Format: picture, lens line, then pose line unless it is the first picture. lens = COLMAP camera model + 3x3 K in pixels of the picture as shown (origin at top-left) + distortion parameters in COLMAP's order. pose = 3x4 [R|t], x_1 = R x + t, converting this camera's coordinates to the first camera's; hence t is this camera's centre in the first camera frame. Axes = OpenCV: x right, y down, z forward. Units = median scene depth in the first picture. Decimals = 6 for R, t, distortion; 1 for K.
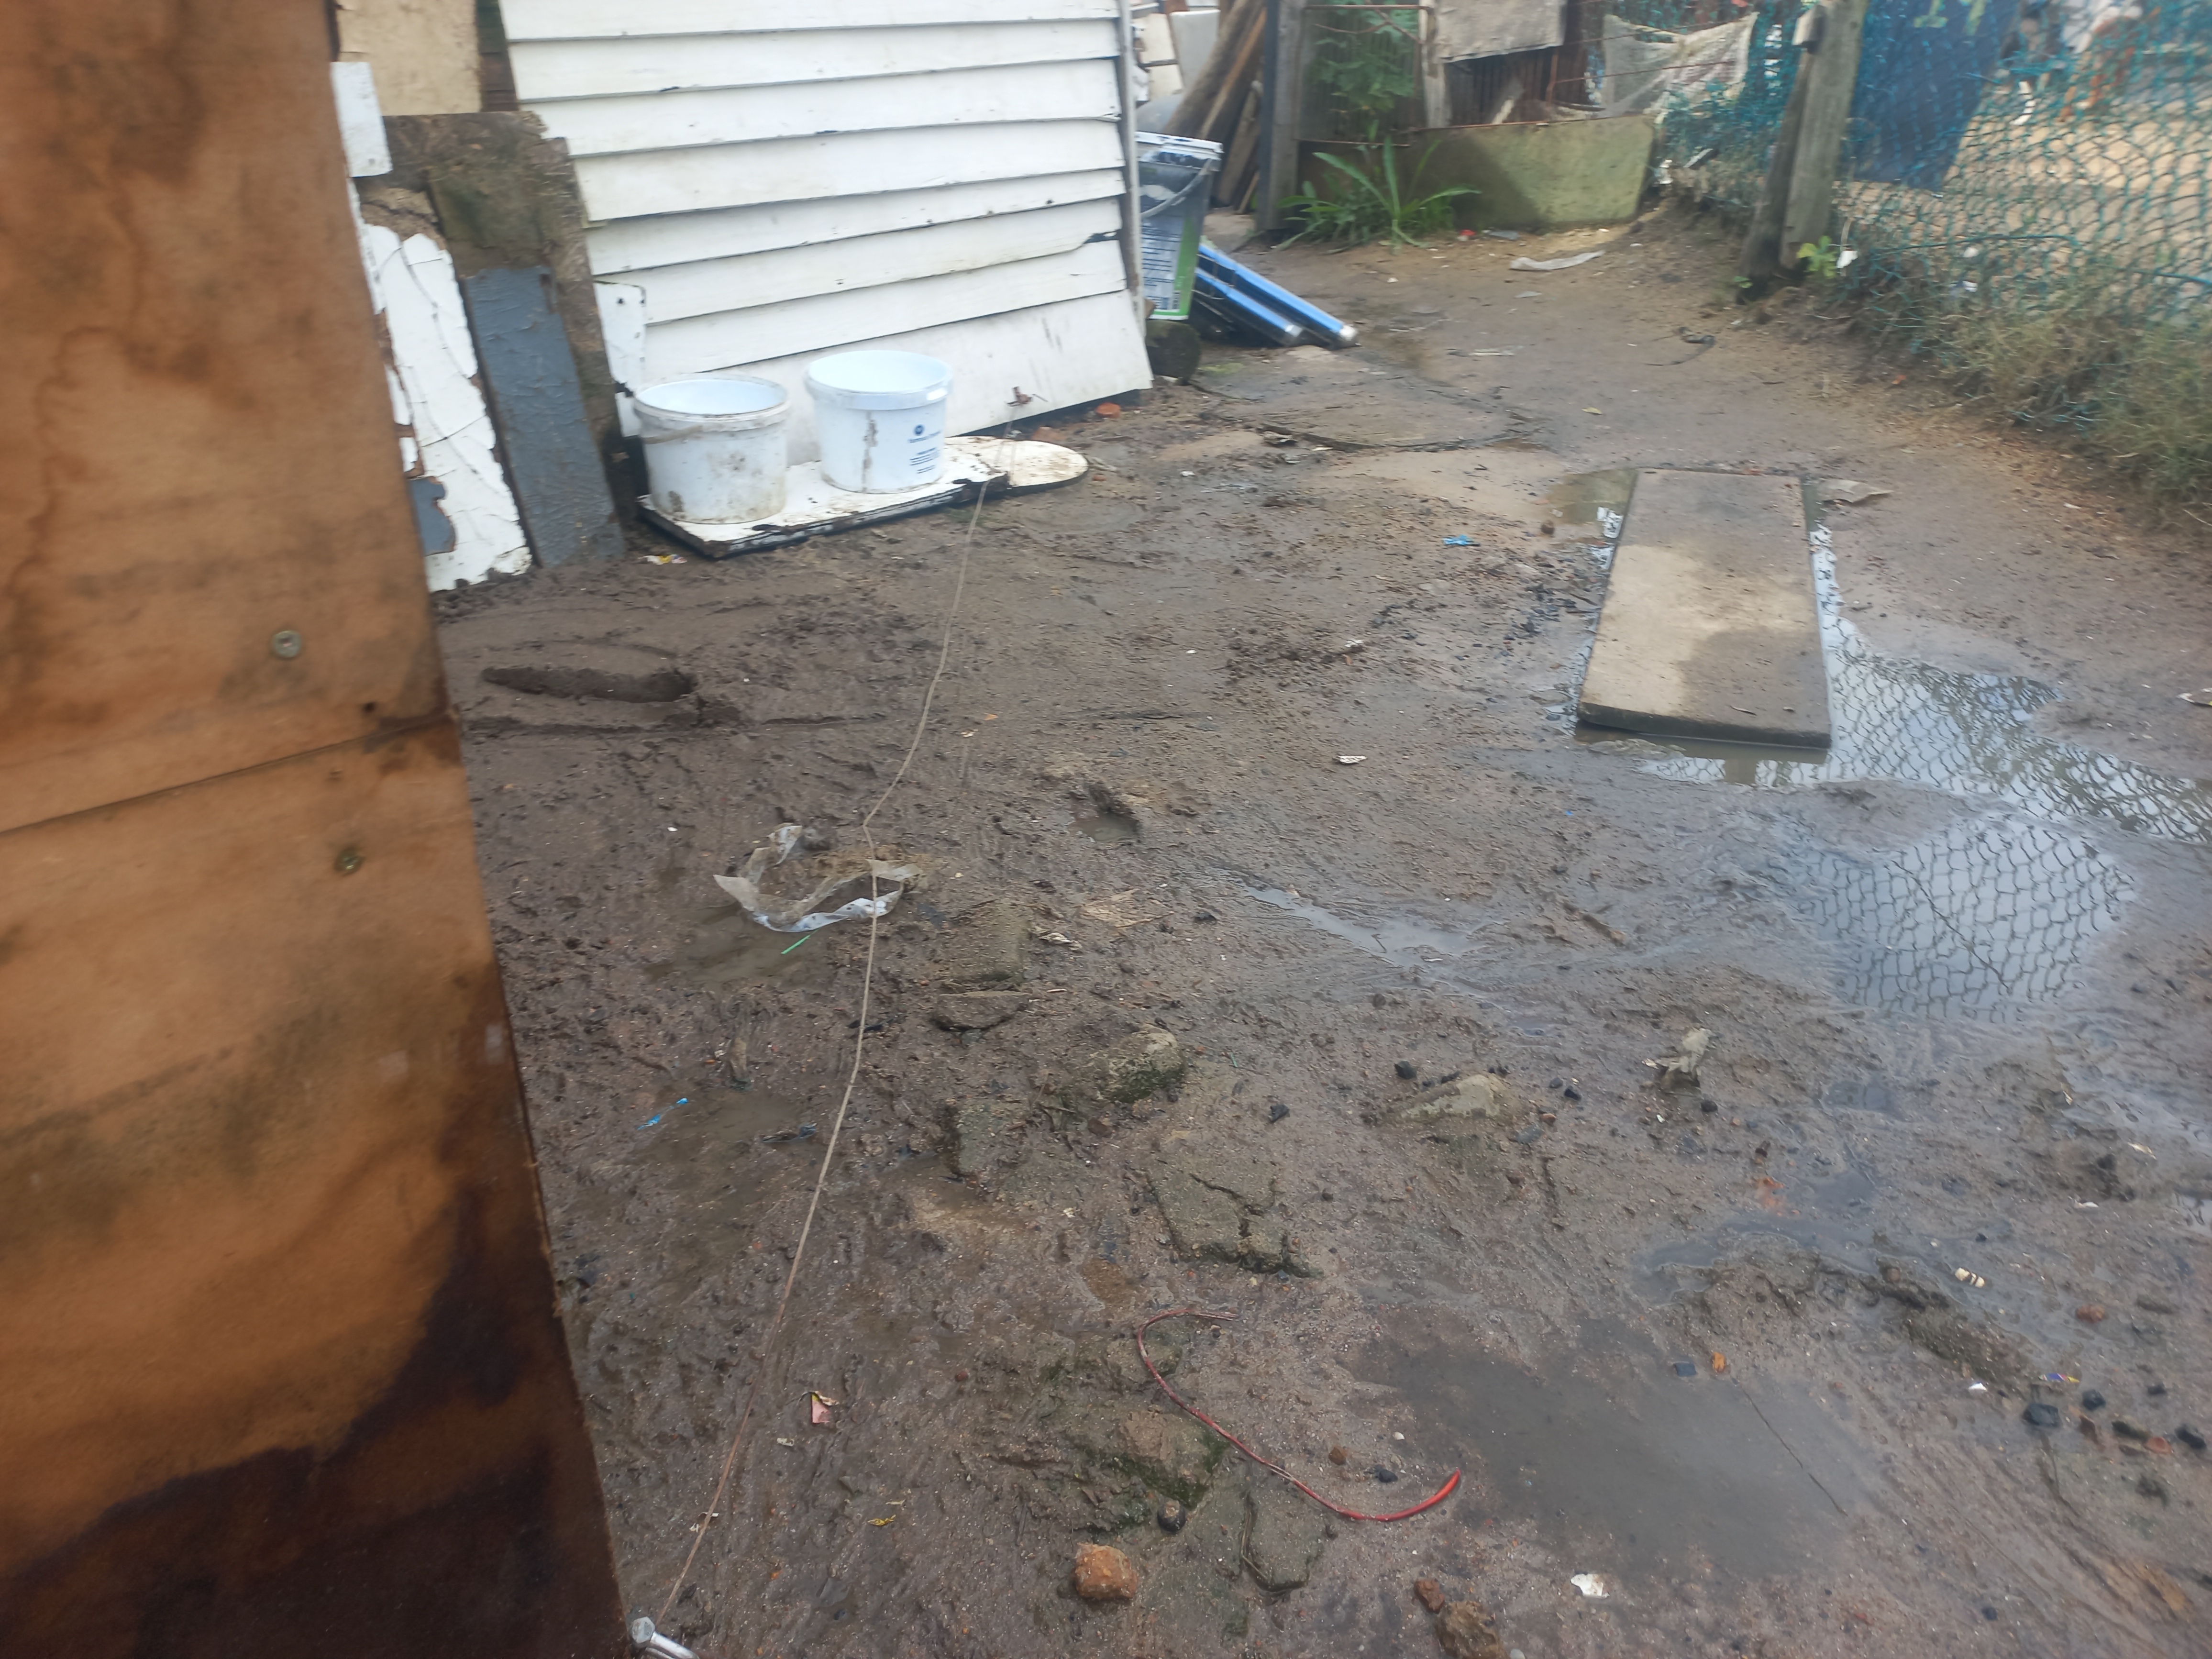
lens RADIAL K [[1658.8, 0, 1115.0], [0, 1658.8, 833.6], [0, 0, 1]] dist [0.089489, -0.133828]
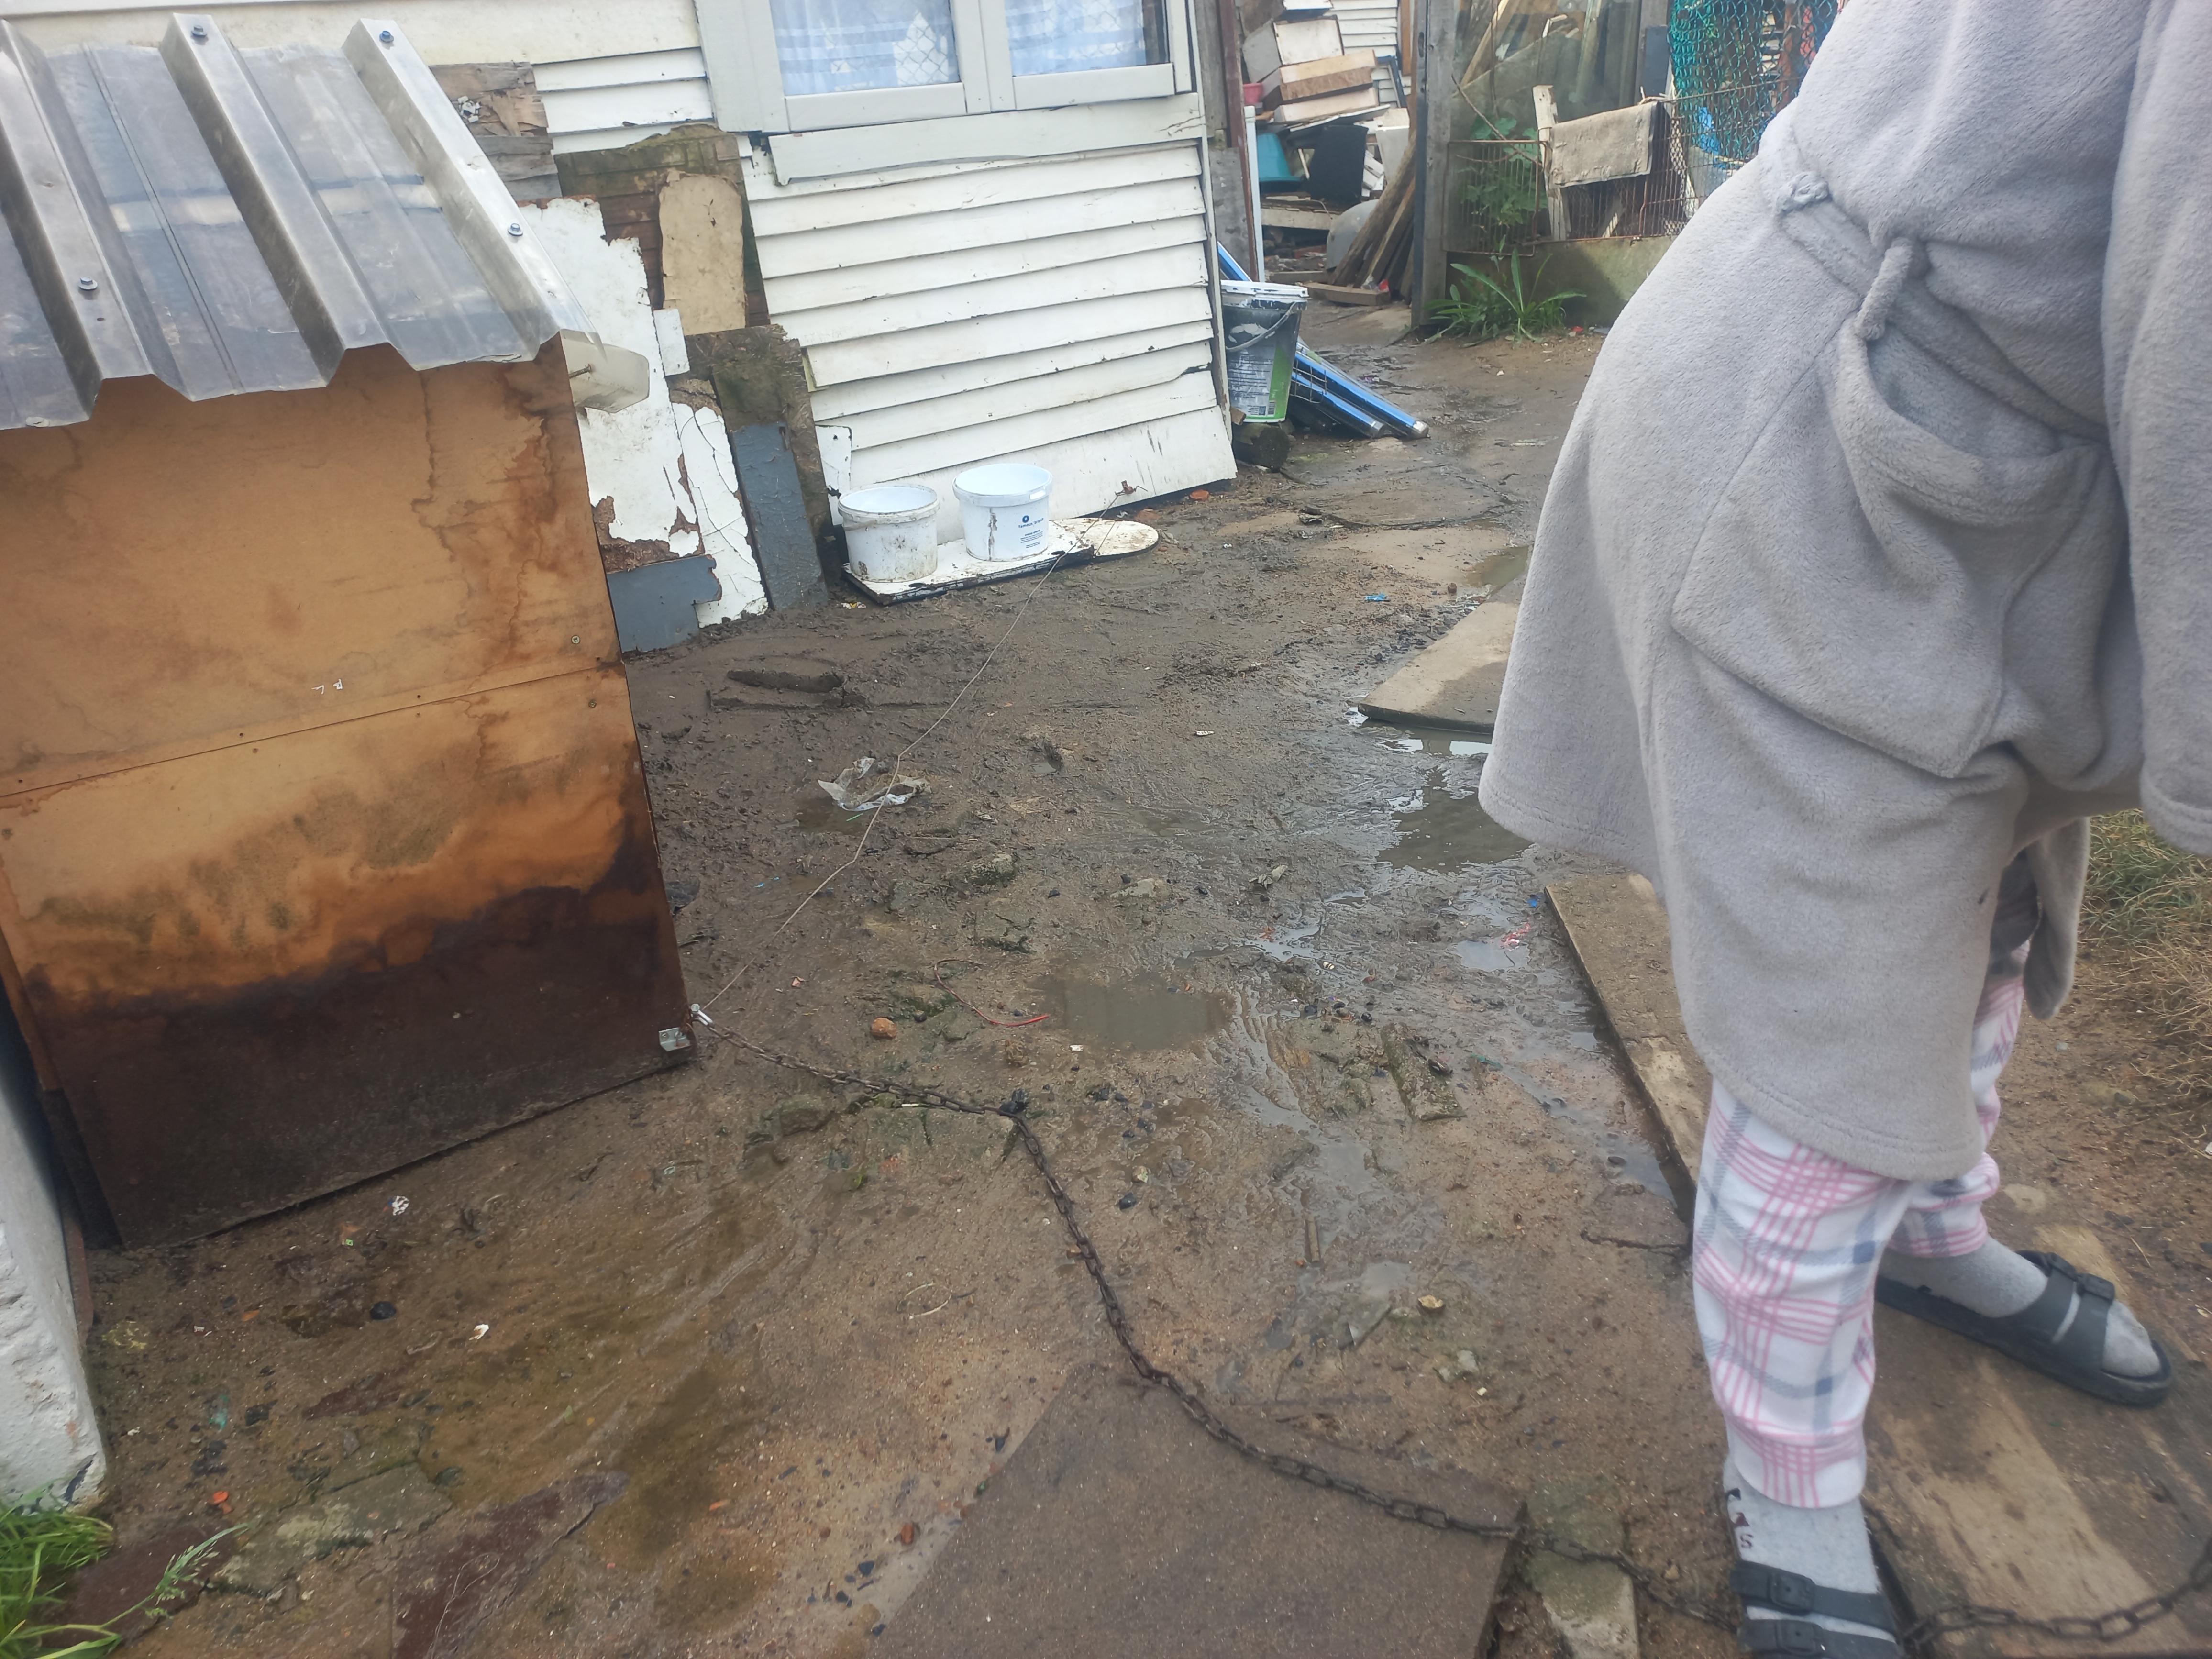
lens RADIAL K [[1609.6, 0, 1074.4], [0, 1609.6, 883.5], [0, 0, 1]] dist [0.049306, -0.003344]
pose [[0.977689, 0.045573, -0.205056, 0.247168], [-0.042945, 0.998928, 0.017253, 0.058086], [0.205622, -0.008062, 0.978598, -0.418852]]
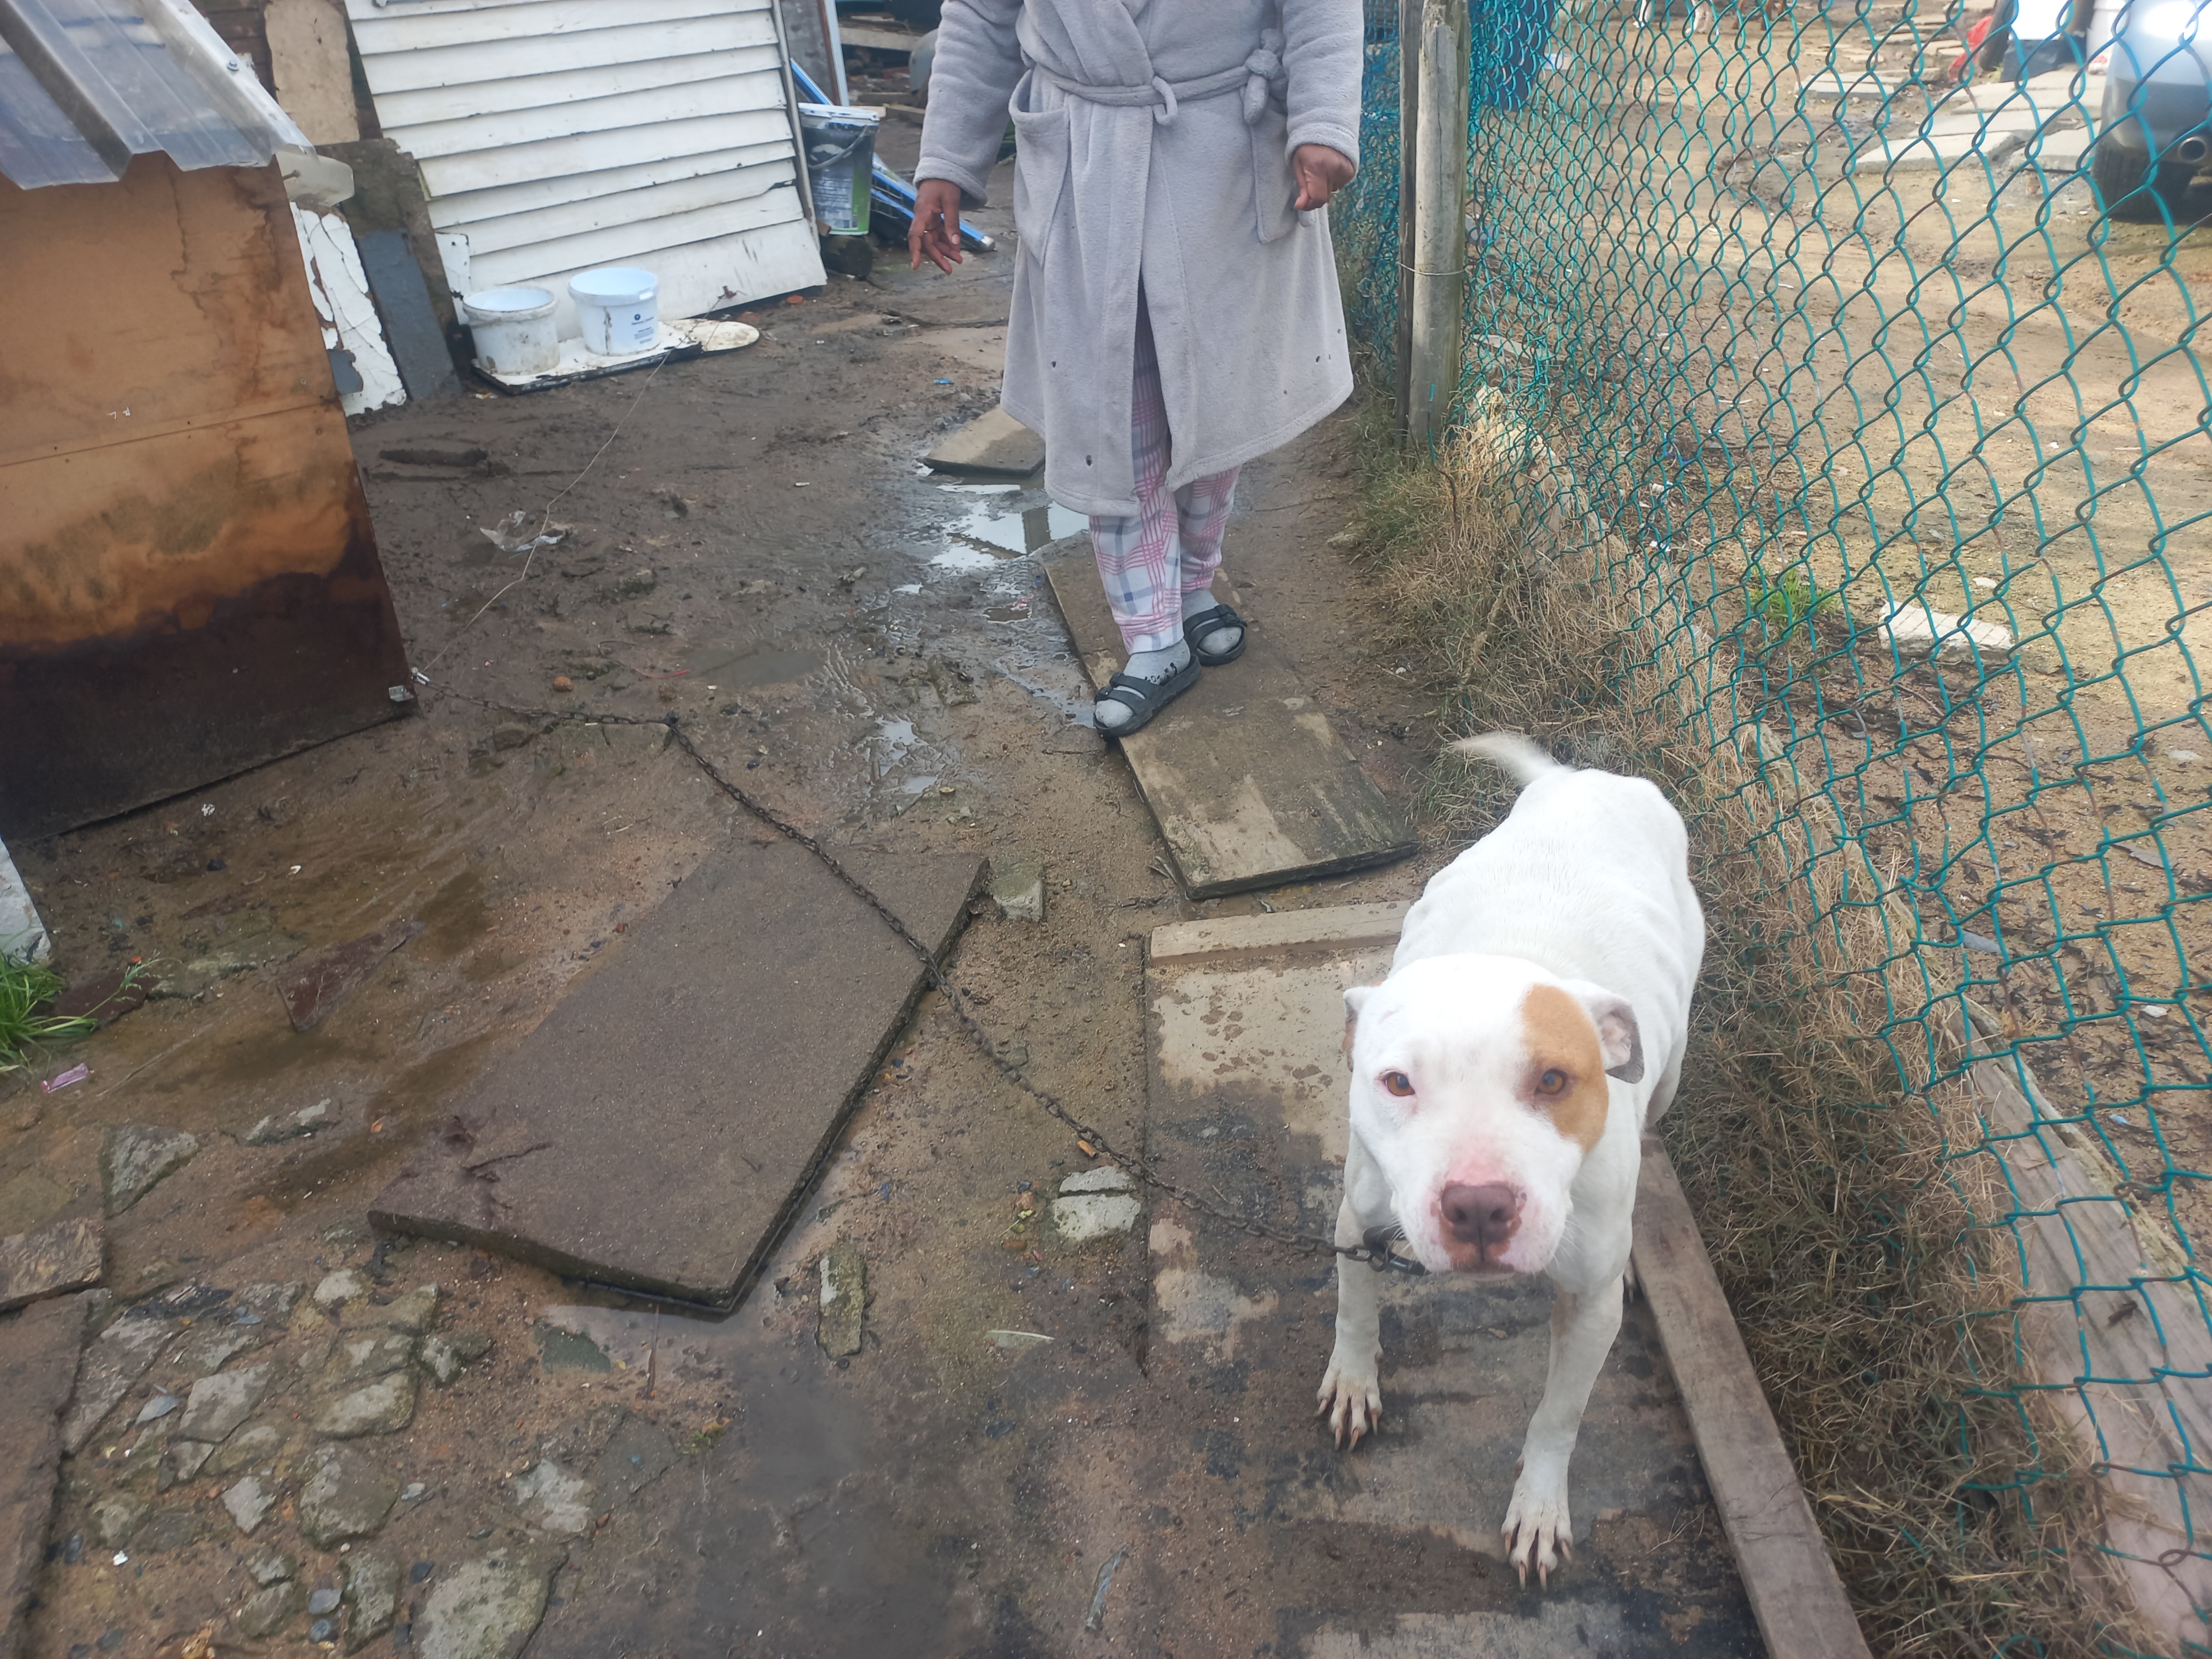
lens RADIAL K [[1630.4, 0, 1102.1], [0, 1630.4, 870.5], [0, 0, 1]] dist [0.023679, -0.003885]
pose [[0.999653, -0.017107, 0.020028, 0.328366], [0.015019, 0.994860, 0.100138, 0.165583], [-0.021639, -0.099803, 0.994772, -0.757798]]
